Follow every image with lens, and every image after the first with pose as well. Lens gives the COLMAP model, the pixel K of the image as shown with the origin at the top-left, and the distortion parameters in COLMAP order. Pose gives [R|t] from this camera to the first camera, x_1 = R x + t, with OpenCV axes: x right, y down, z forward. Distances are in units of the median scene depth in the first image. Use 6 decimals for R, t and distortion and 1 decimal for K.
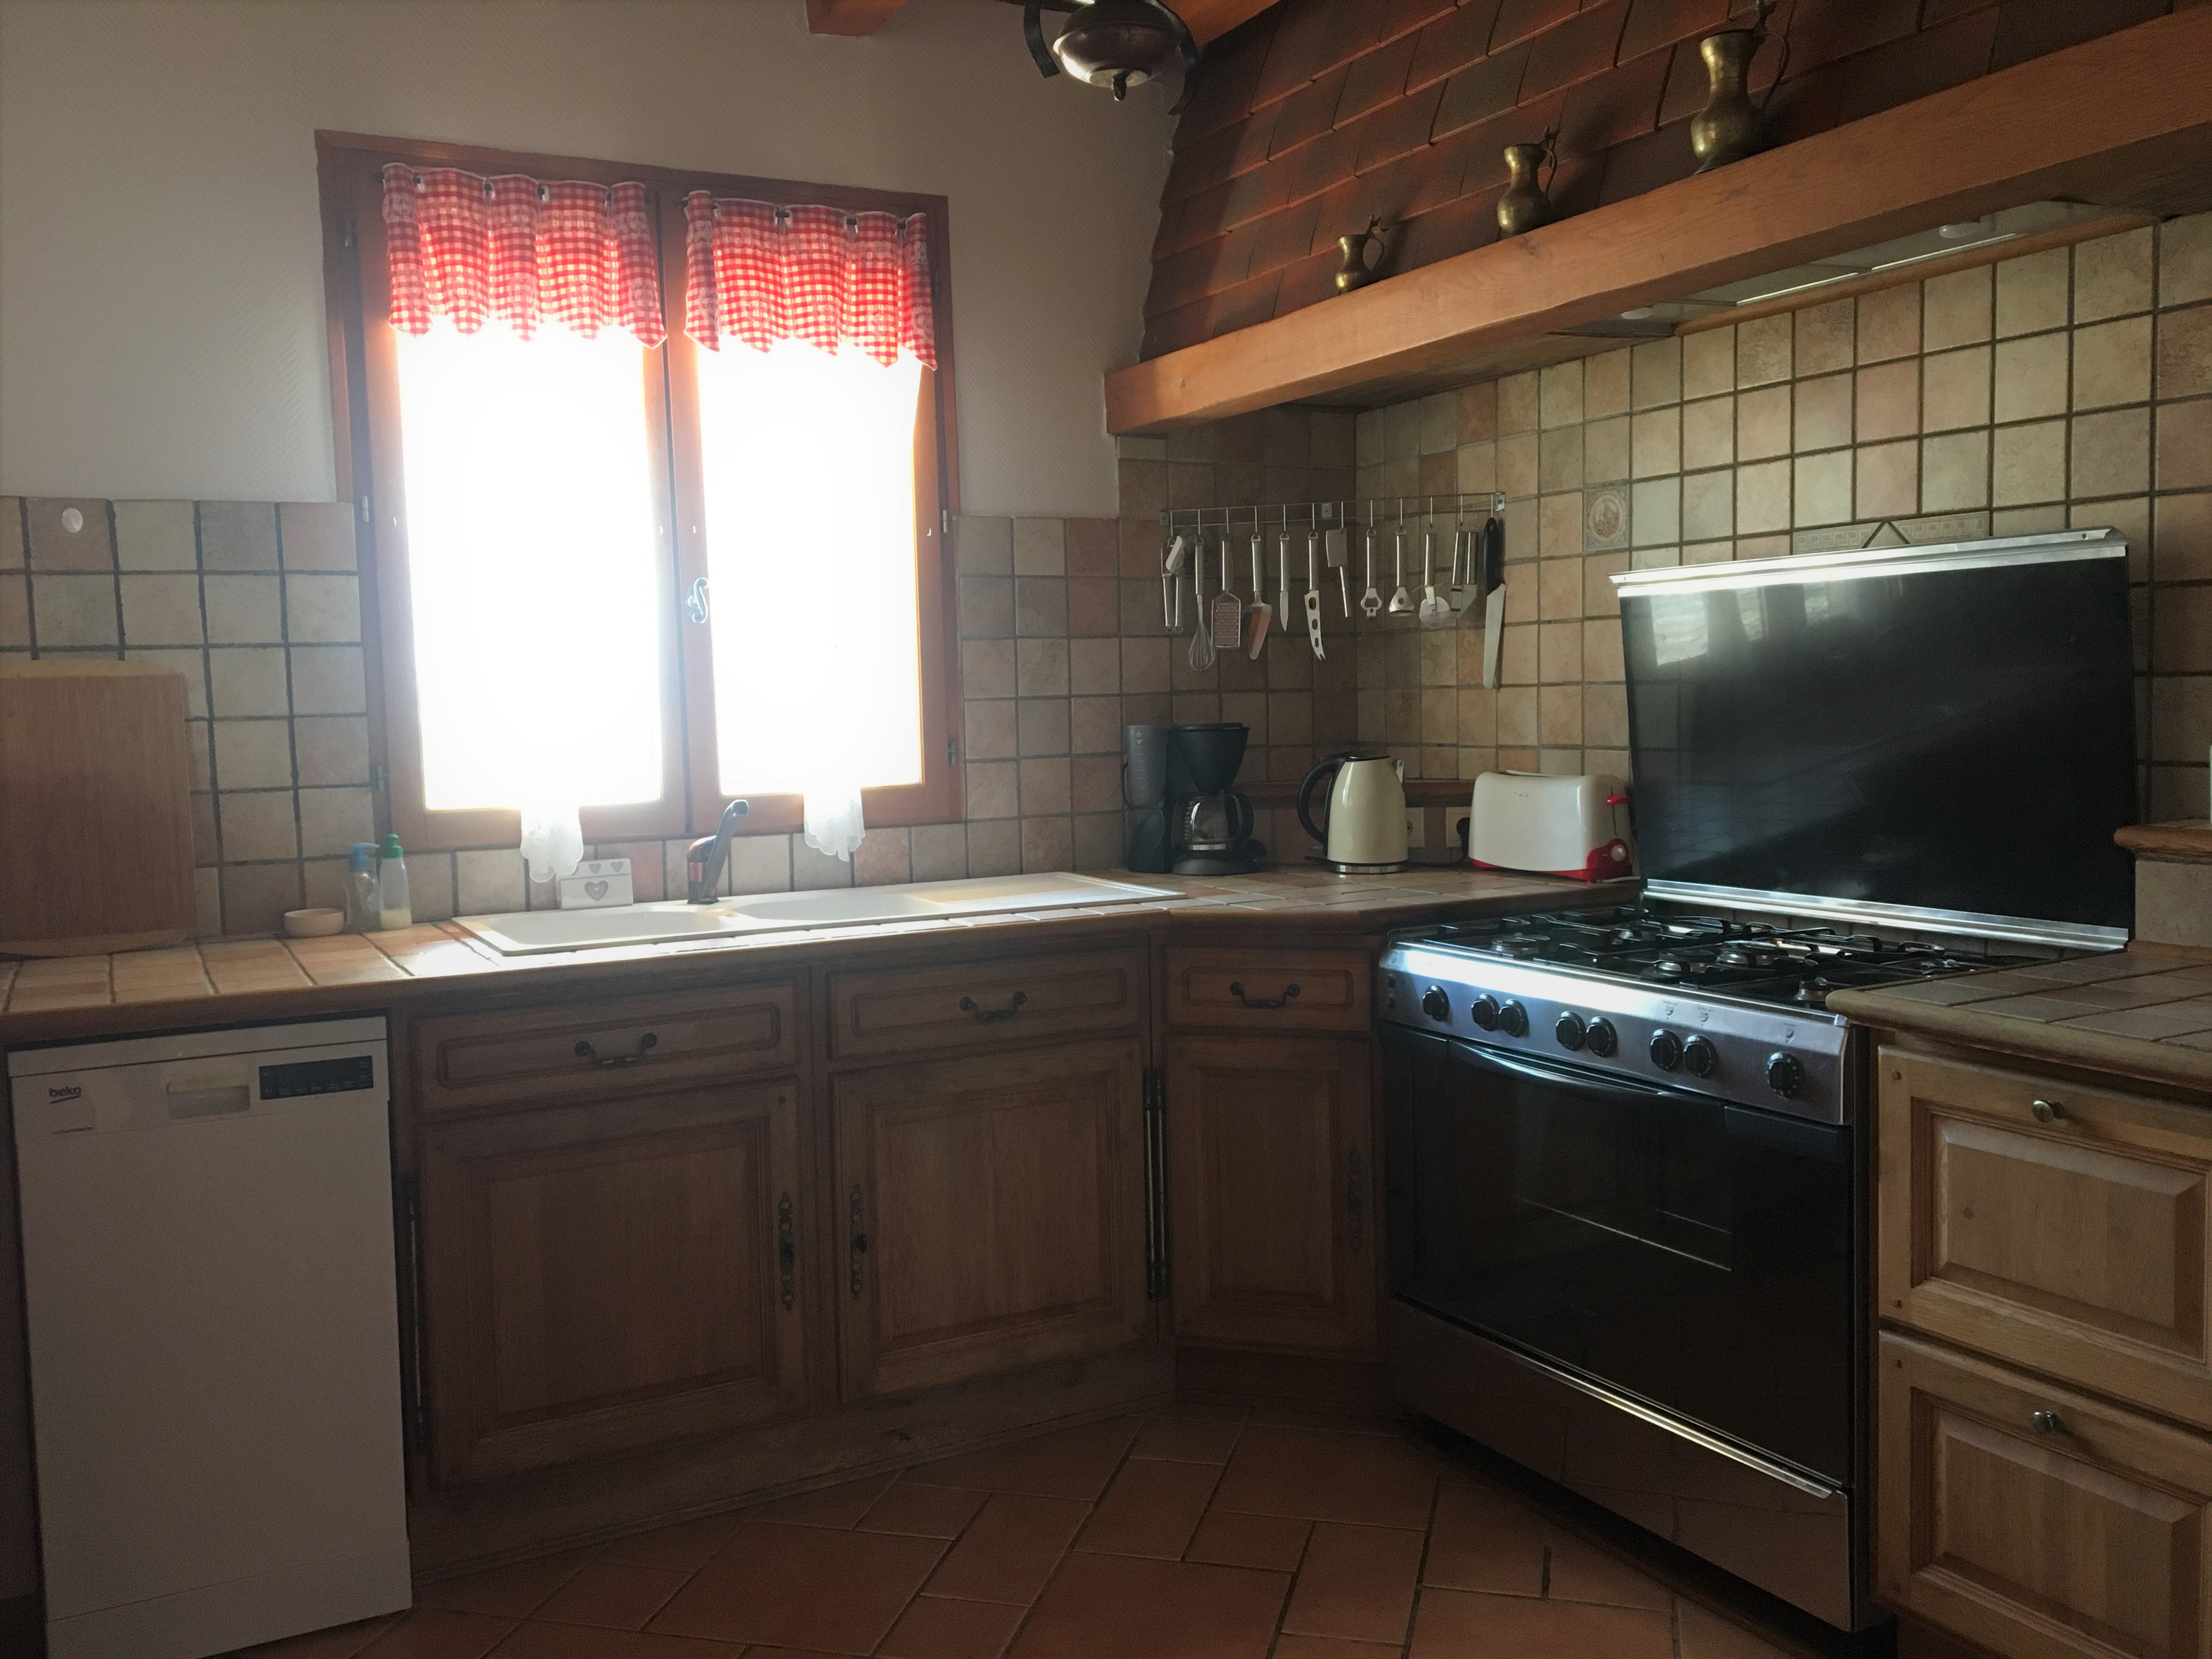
lens RADIAL K [[1892.8, 0, 1094.6], [0, 1892.8, 845.2], [0, 0, 1]] dist [0.109433, -0.140324]
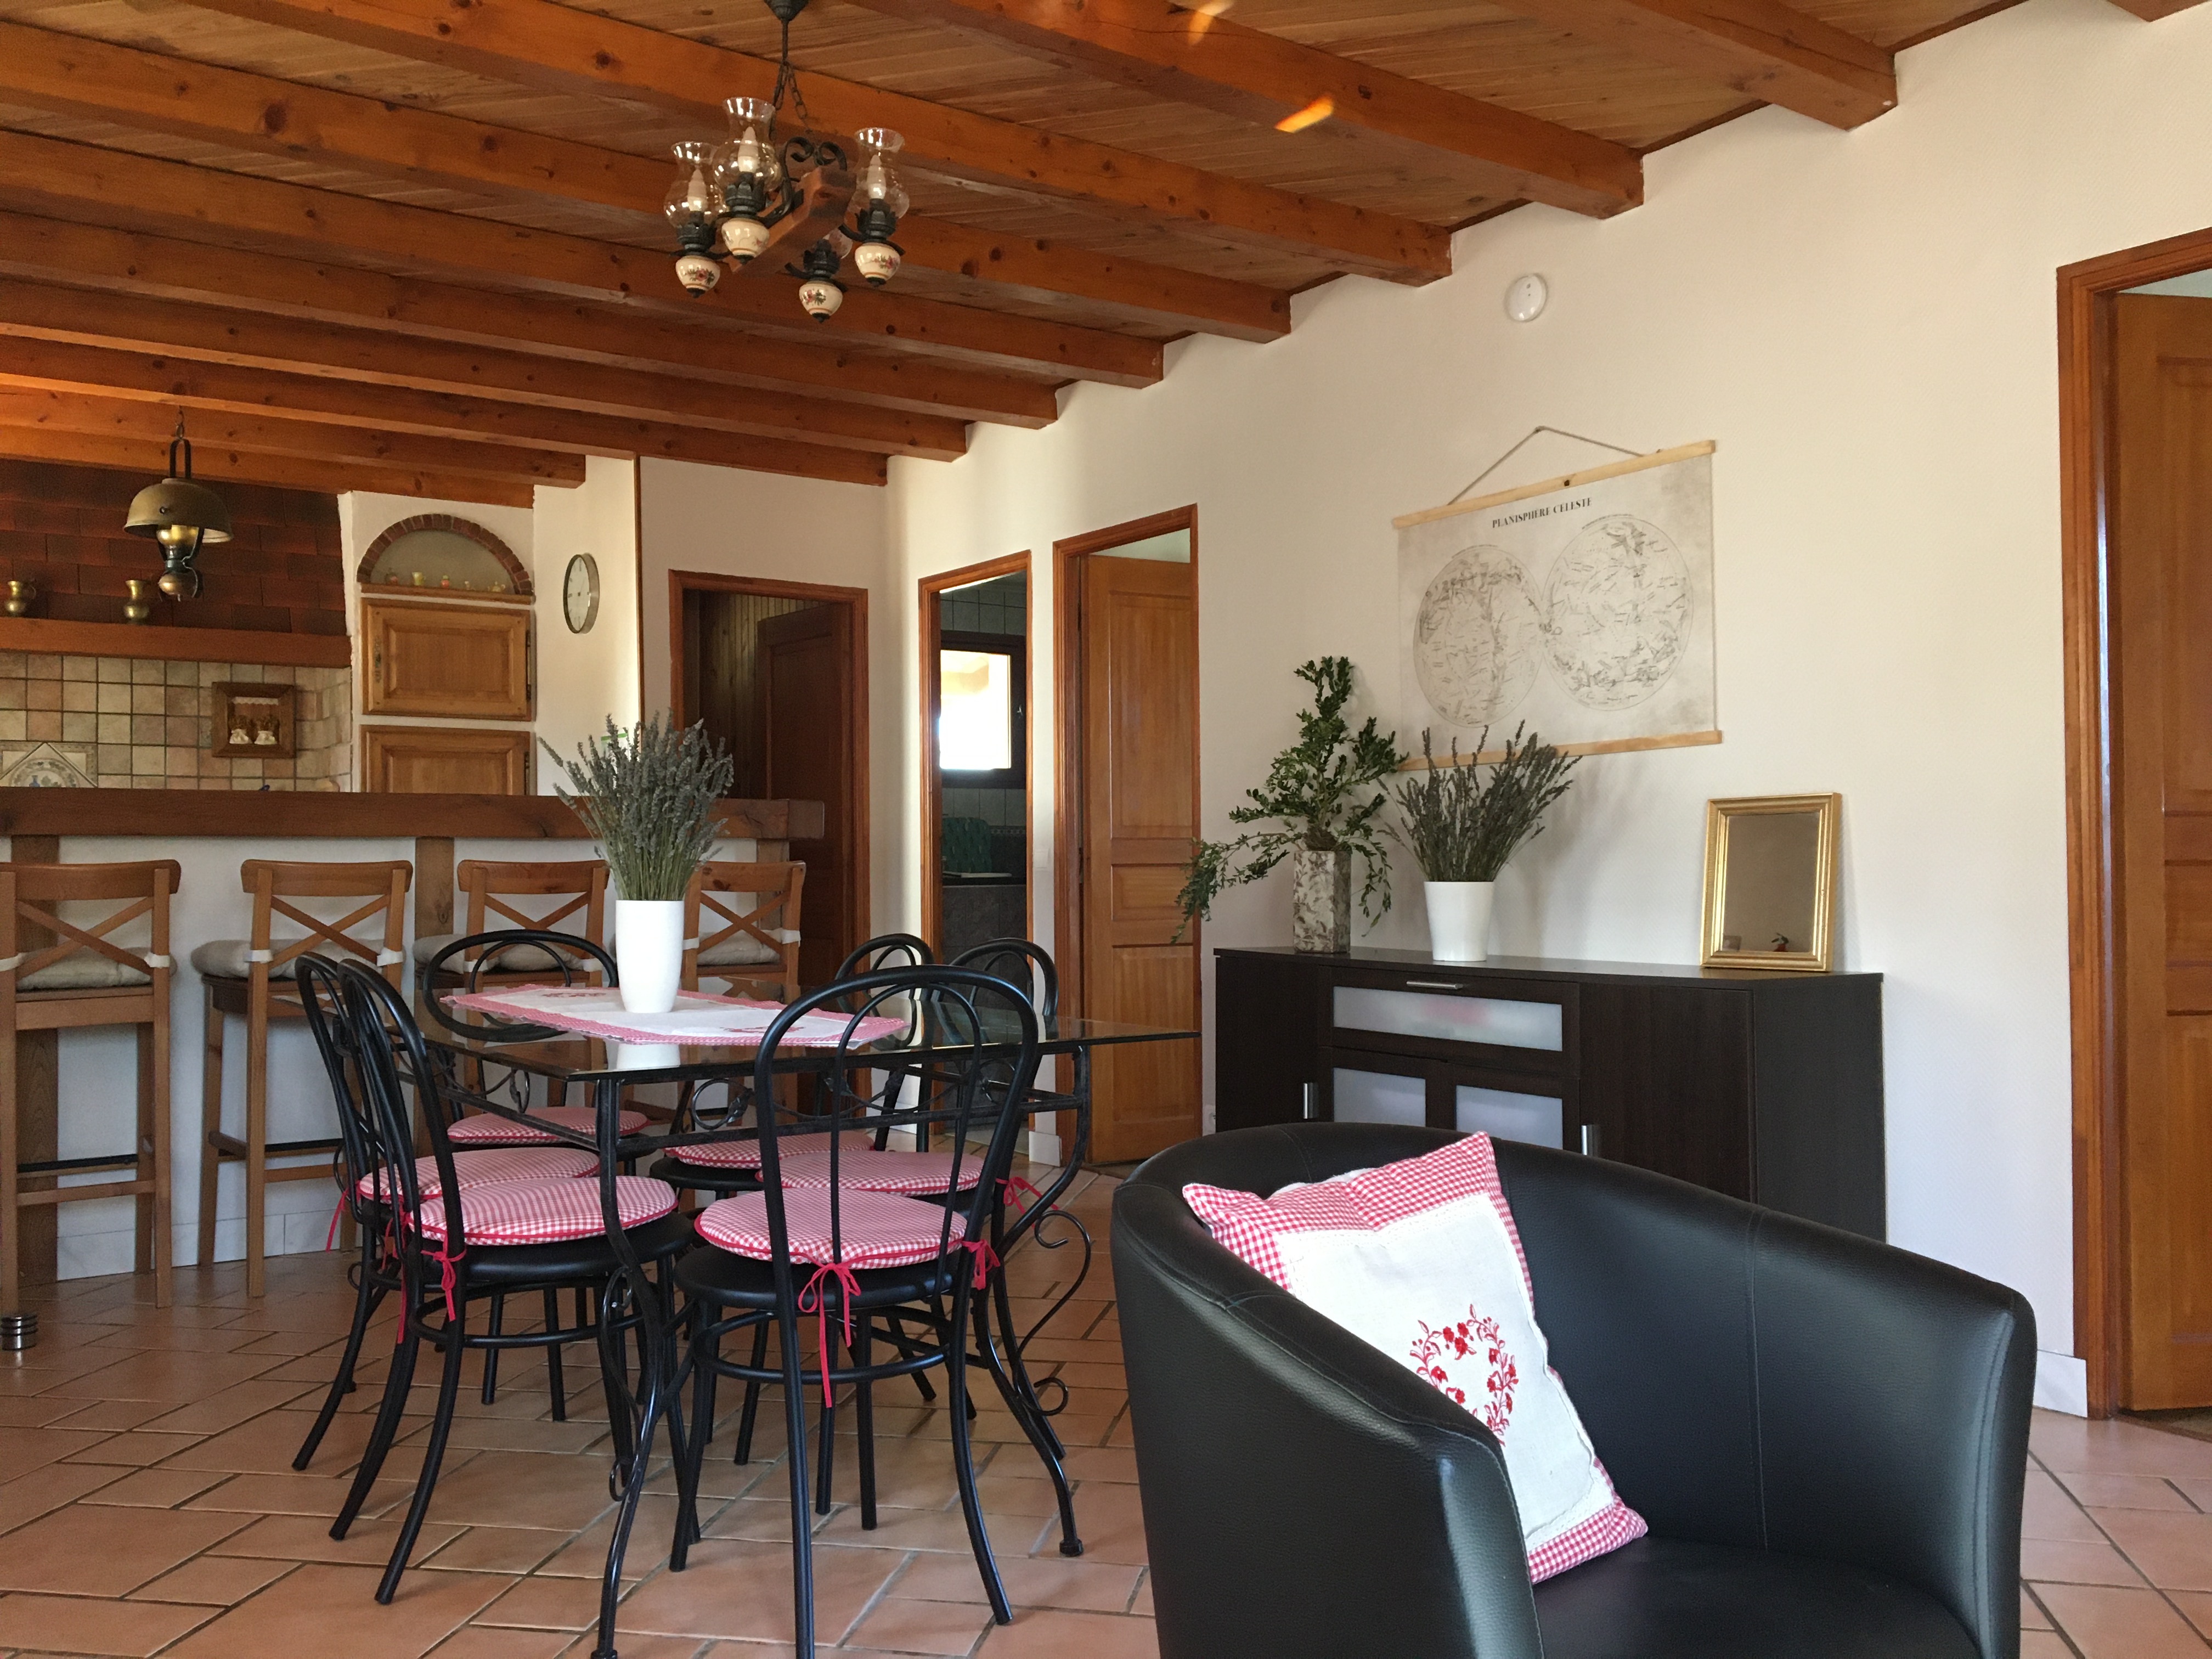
lens RADIAL K [[1892.8, 0, 1105.3], [0, 1892.8, 830.9], [0, 0, 1]] dist [0.109433, -0.140324]
pose [[-0.131230, 0.034308, 0.990758, -1.990086], [0.082407, 0.996320, -0.023585, 0.105432], [-0.987921, 0.078551, -0.133574, -0.013857]]
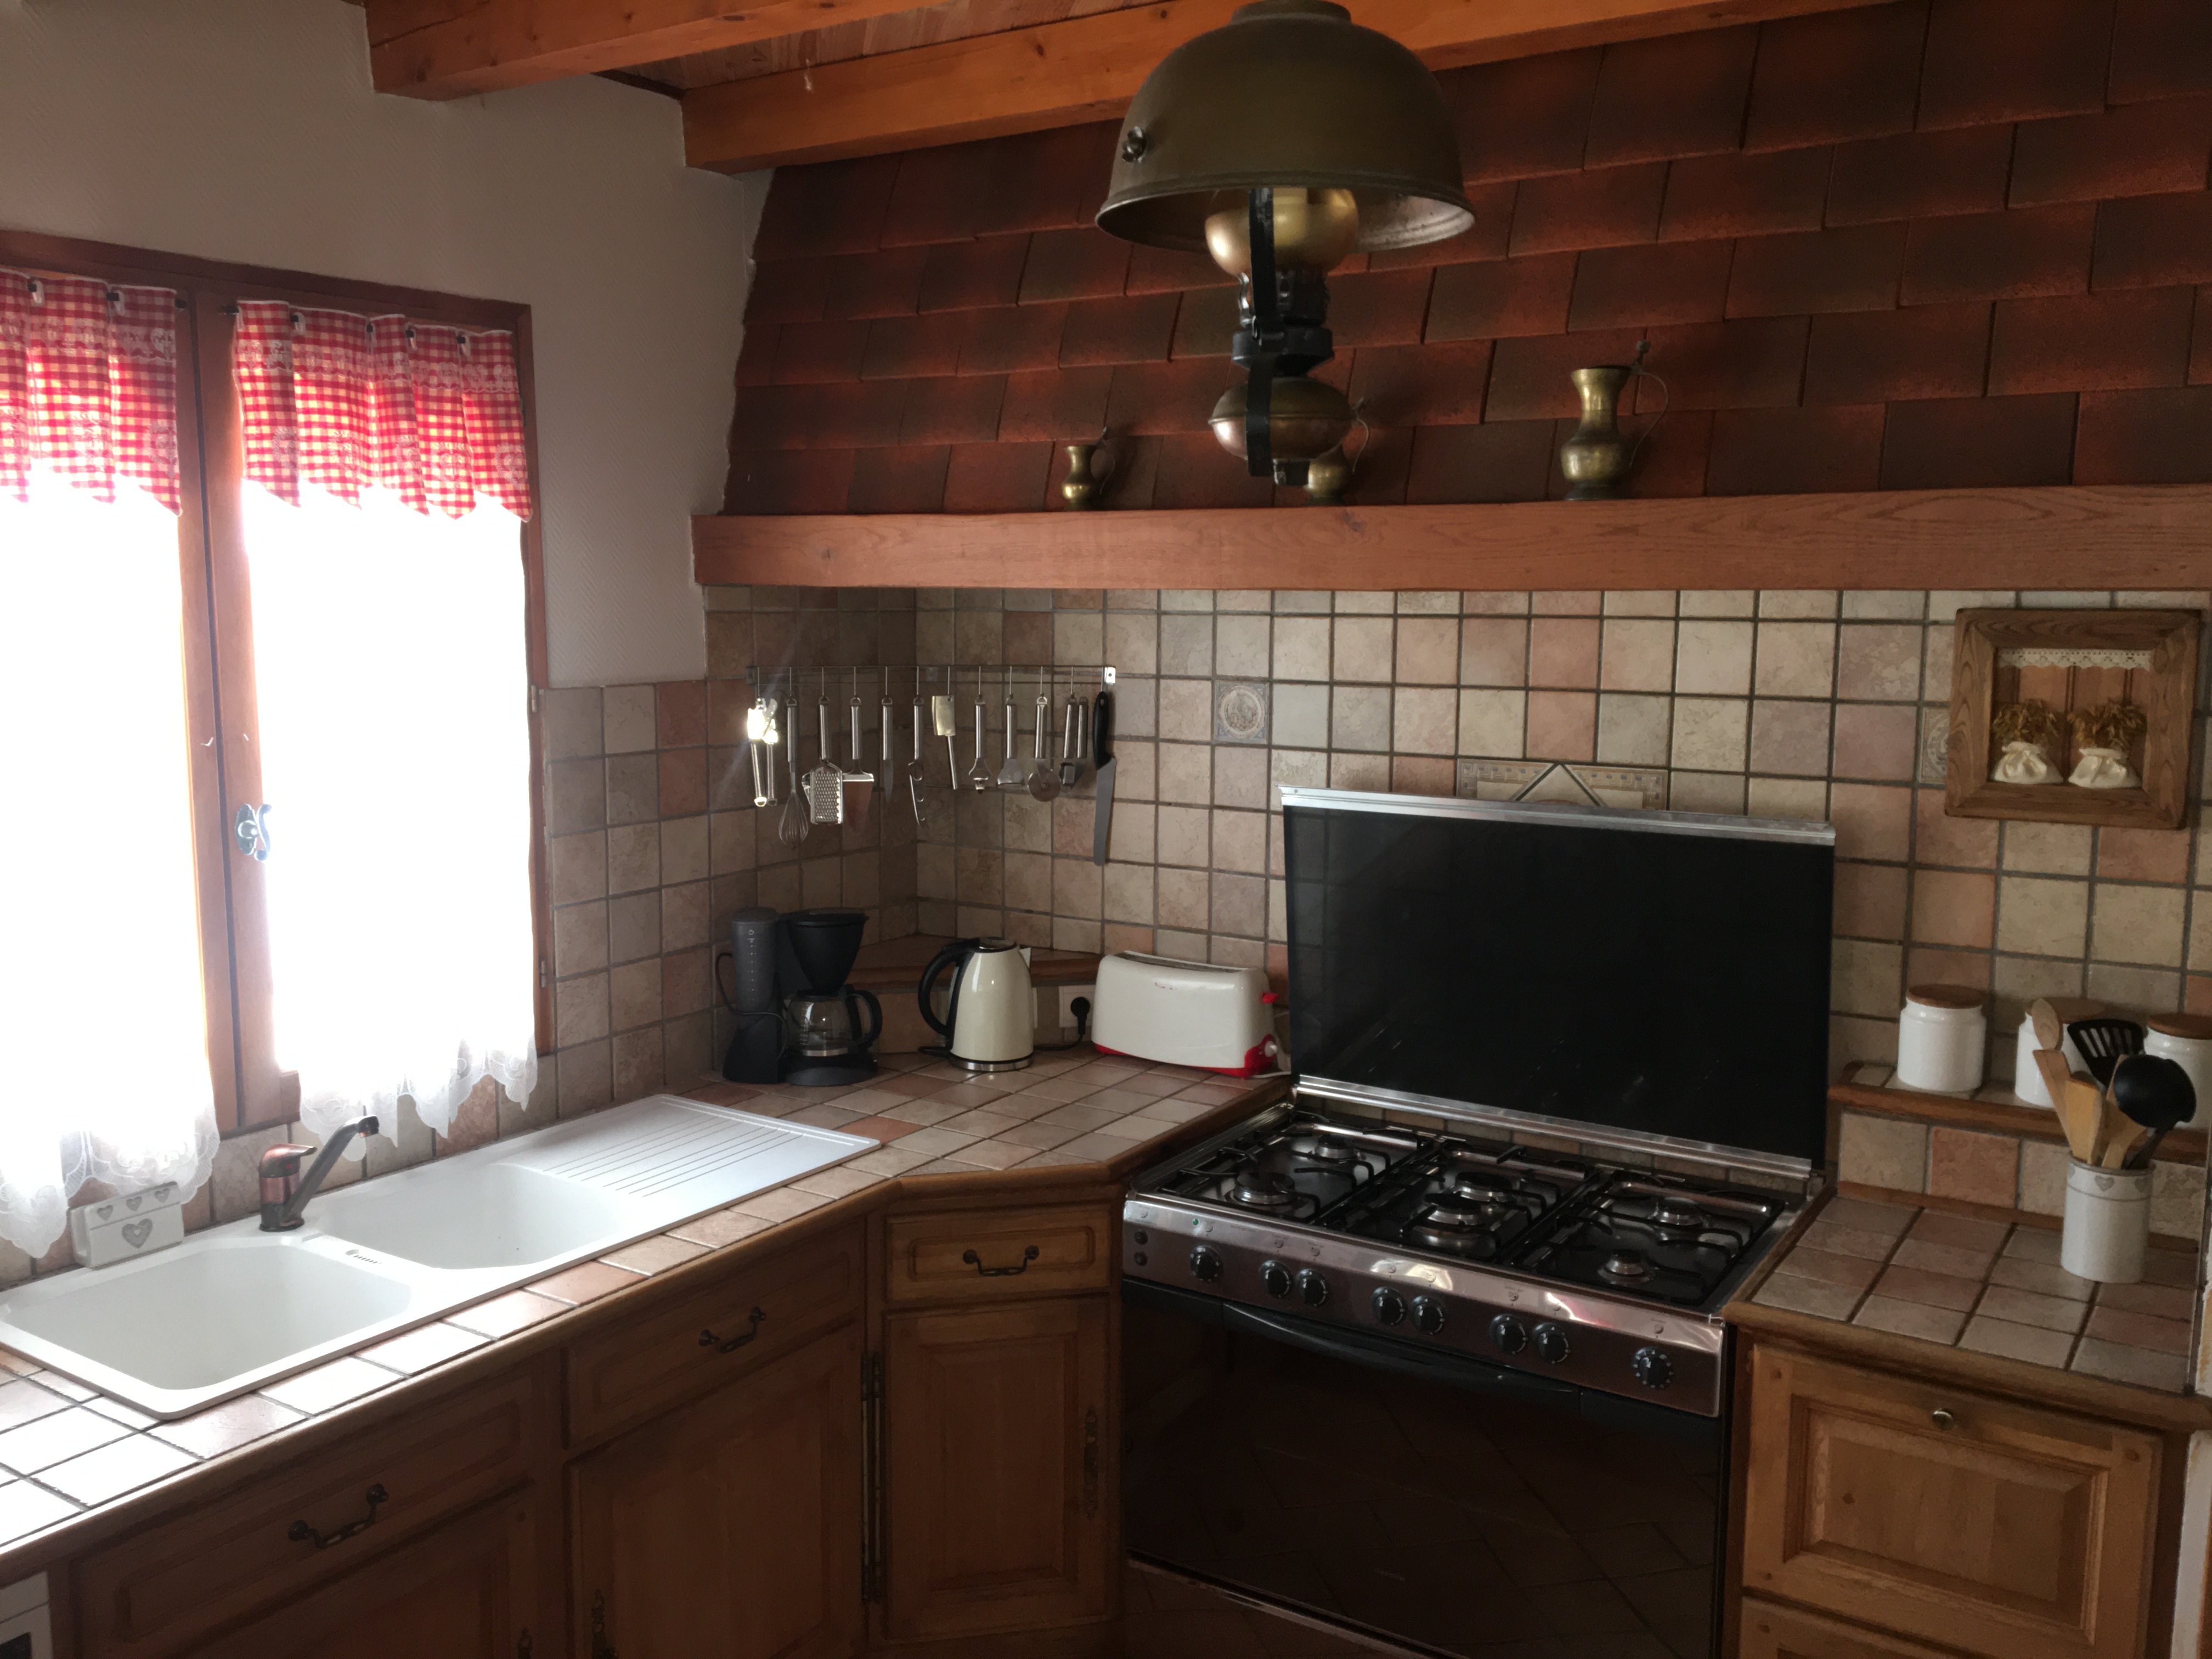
lens RADIAL K [[1892.8, 0, 1059.8], [0, 1892.8, 819.2], [0, 0, 1]] dist [0.109433, -0.140324]
pose [[0.875690, -0.040607, 0.481164, -0.305764], [0.014395, 0.998210, 0.058044, -0.179091], [-0.482660, -0.043902, 0.874707, 0.178642]]
